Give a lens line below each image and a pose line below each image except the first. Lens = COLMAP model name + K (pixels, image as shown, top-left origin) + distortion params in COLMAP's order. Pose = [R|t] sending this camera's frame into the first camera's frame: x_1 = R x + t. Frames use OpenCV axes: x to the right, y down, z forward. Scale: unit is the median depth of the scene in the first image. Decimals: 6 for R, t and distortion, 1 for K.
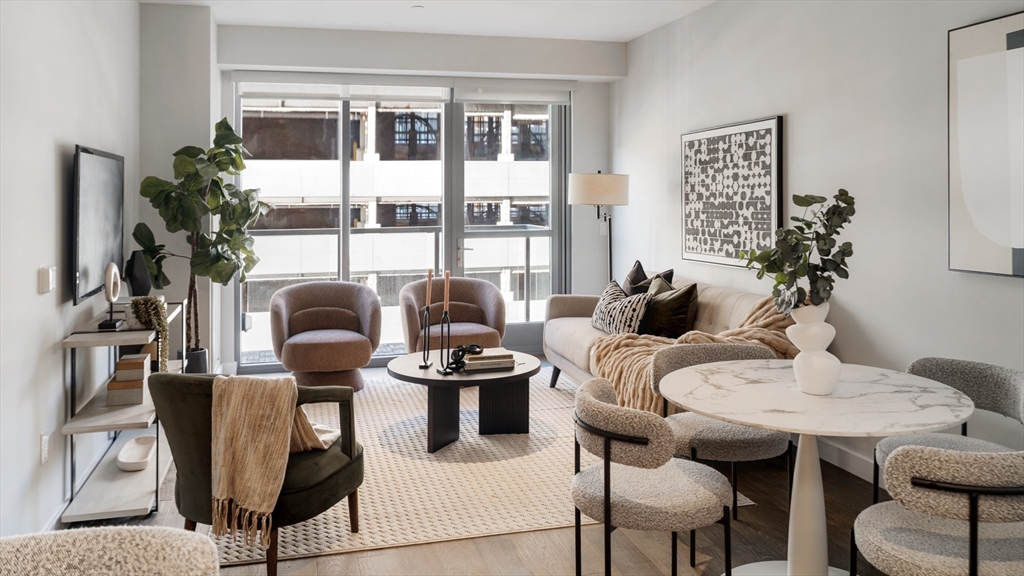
lens RADIAL K [[867.4, 0, 528.0], [0, 867.4, 204.5], [0, 0, 1]] dist [0.002678, -0.000959]
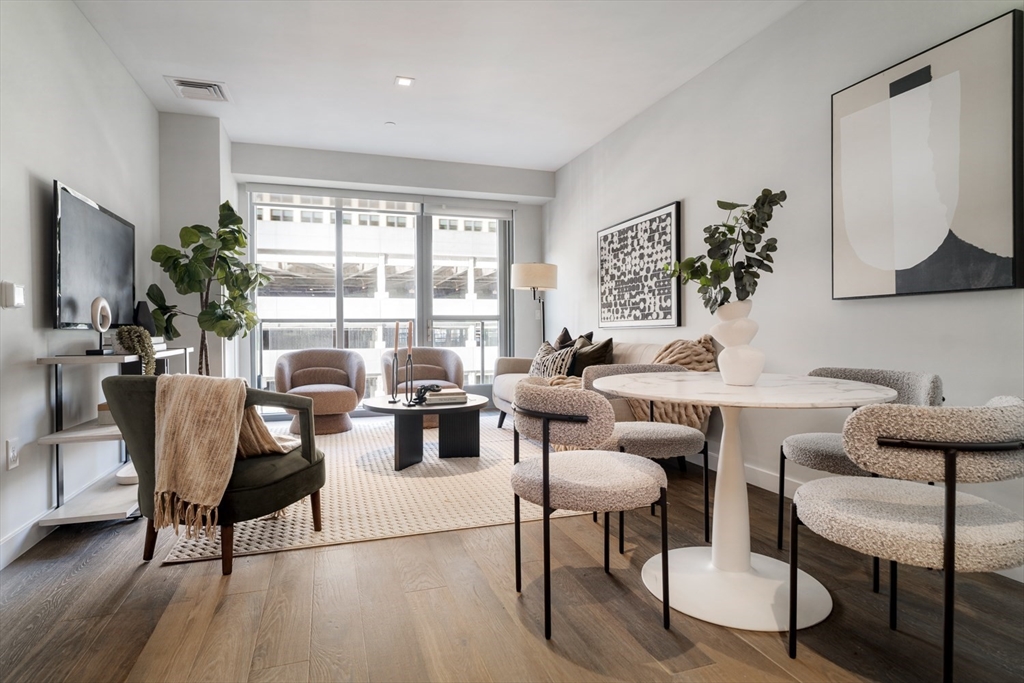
lens RADIAL K [[566.7, 0, 512.0], [0, 566.7, 341.5], [0, 0, 1]] dist [-0.001238, 0.000249]
pose [[0.999066, -0.006131, 0.042781, 0.014504], [0.005853, 0.999961, 0.006635, 0.099117], [-0.042820, -0.006378, 0.999062, 0.200430]]
